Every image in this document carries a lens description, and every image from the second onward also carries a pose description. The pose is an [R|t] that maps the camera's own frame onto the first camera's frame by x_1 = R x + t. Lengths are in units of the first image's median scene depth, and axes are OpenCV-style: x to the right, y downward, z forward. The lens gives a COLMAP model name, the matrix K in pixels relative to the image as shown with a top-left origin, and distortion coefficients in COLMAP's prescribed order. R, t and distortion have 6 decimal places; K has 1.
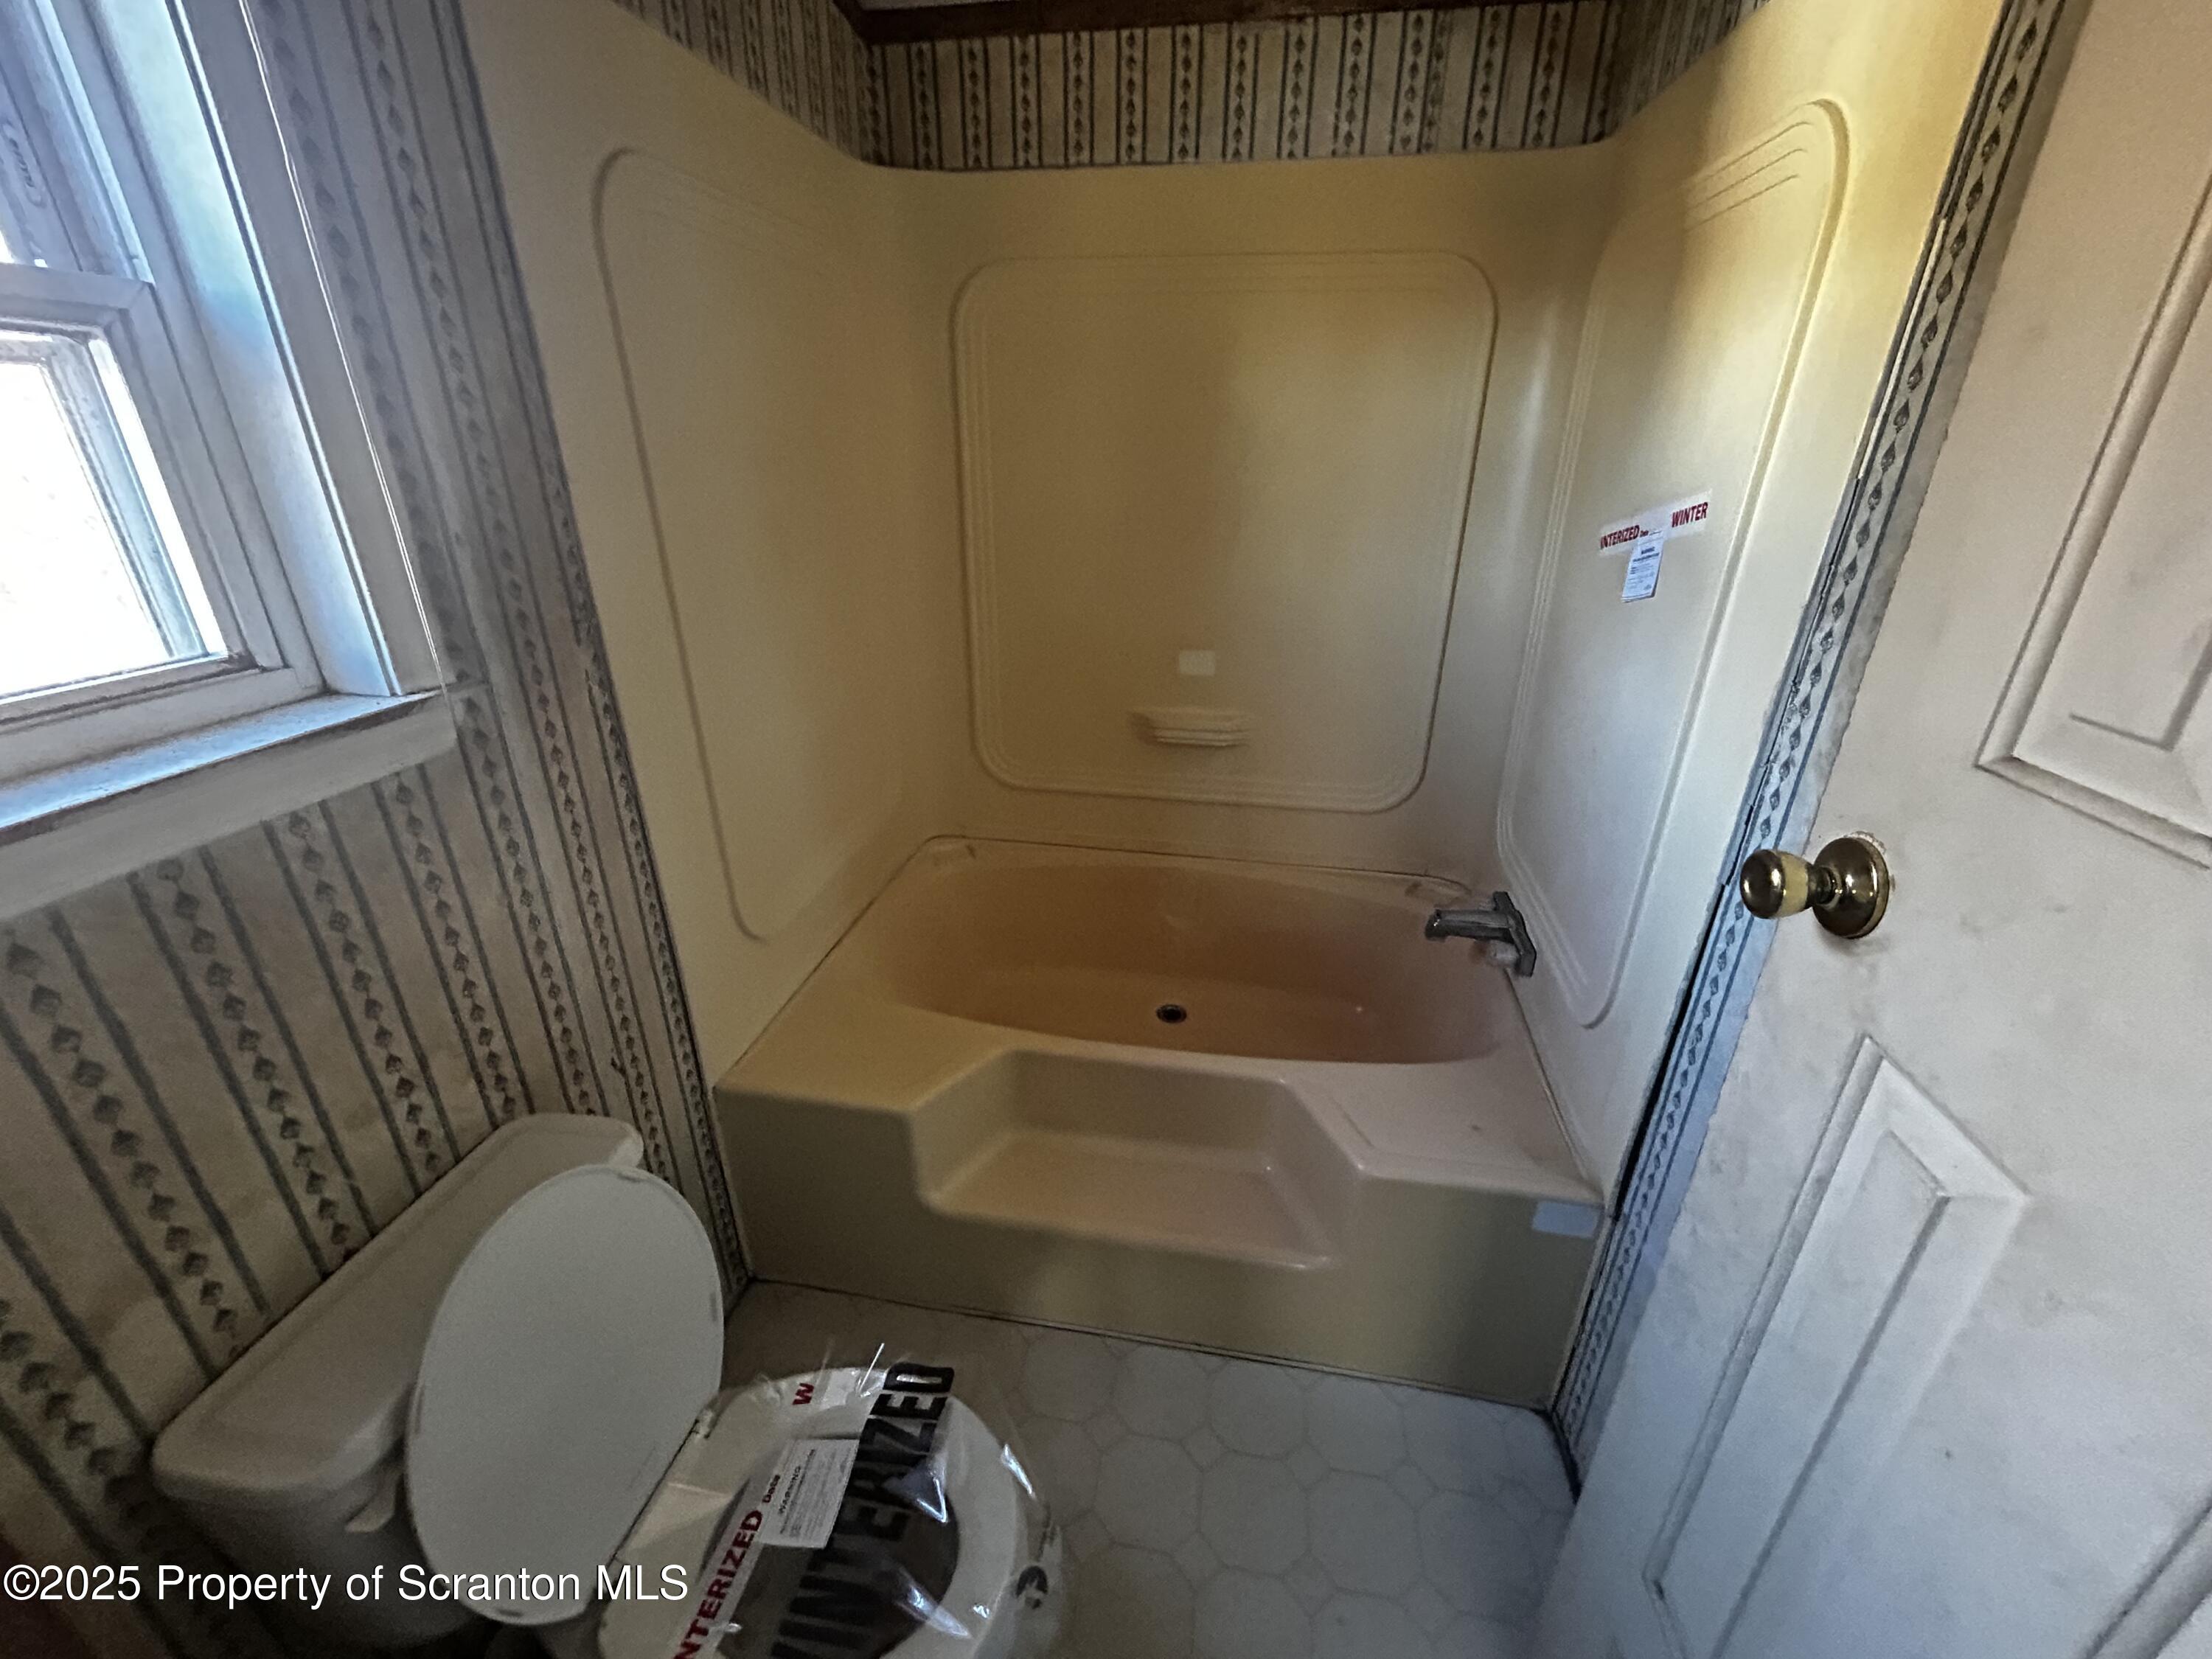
lens RADIAL K [[889.4, 0, 1098.8], [0, 889.4, 827.7], [0, 0, 1]] dist [-0.001061, 0.000088]
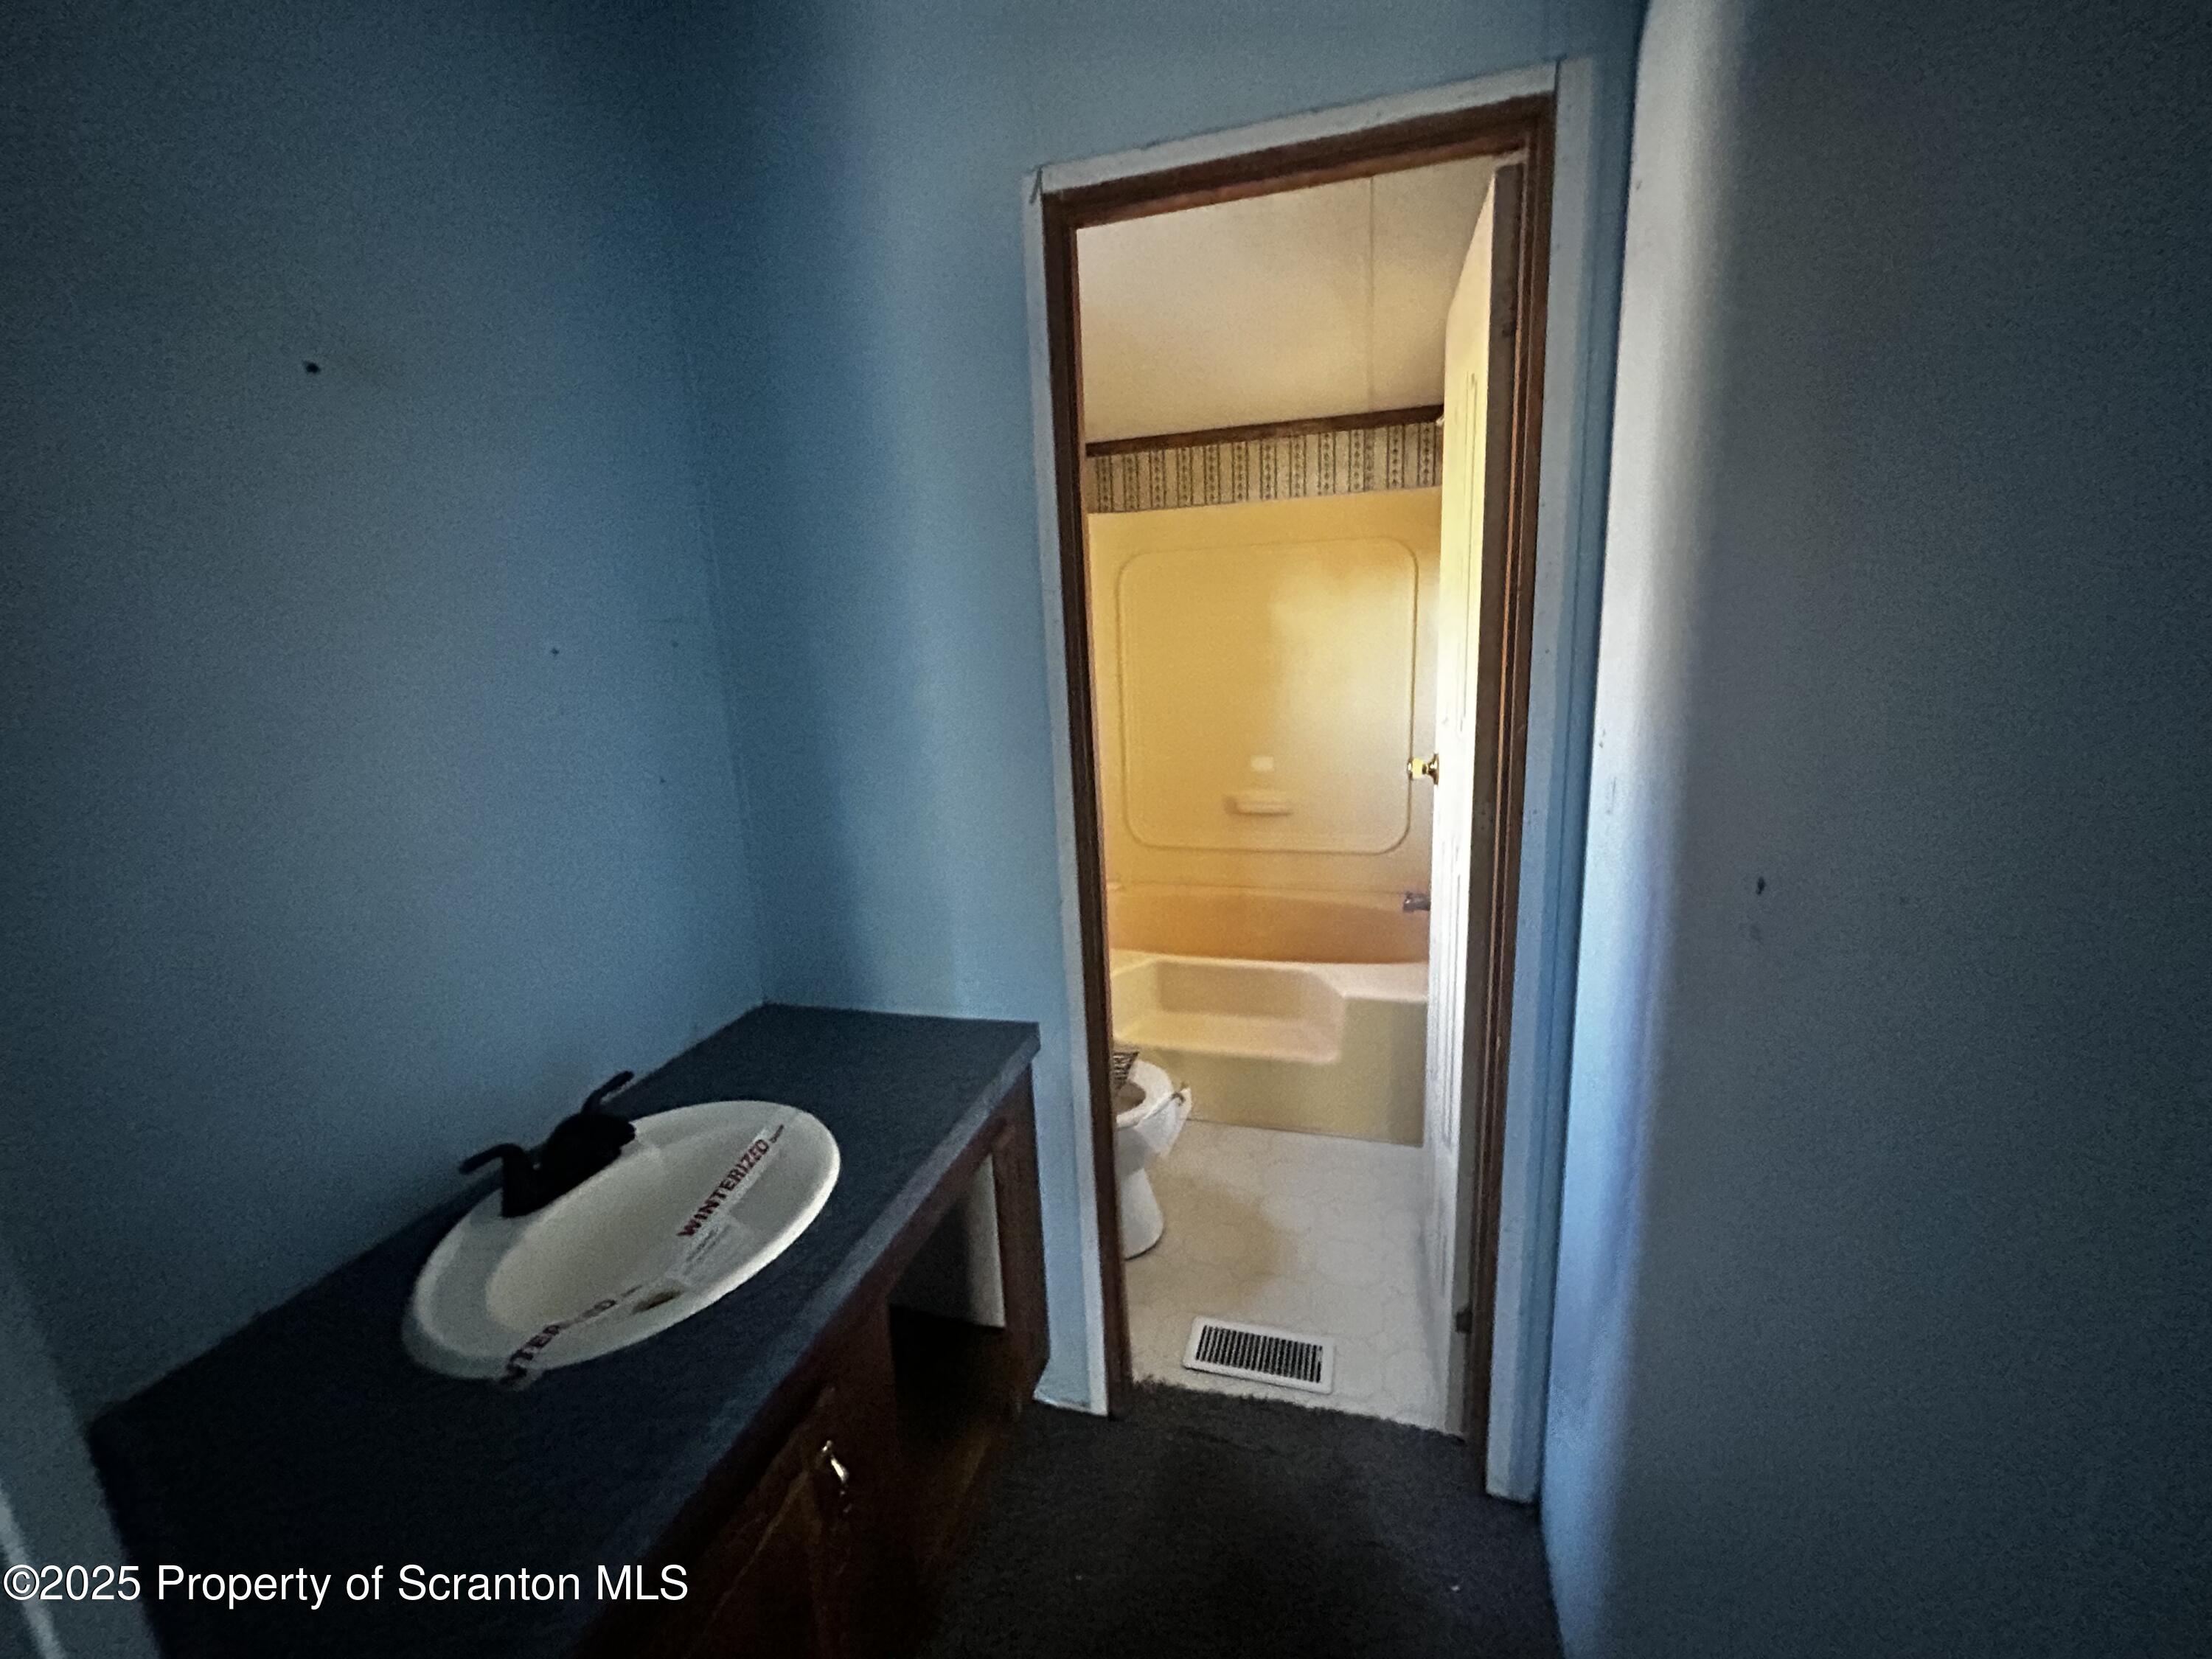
lens RADIAL K [[889.4, 0, 1110.3], [0, 889.4, 829.0], [0, 0, 1]] dist [-0.001061, 0.000088]
pose [[0.993490, -0.023697, -0.111424, 0.015178], [0.000753, 0.979469, -0.201595, 0.332787], [0.113913, 0.200199, 0.973111, -0.771124]]
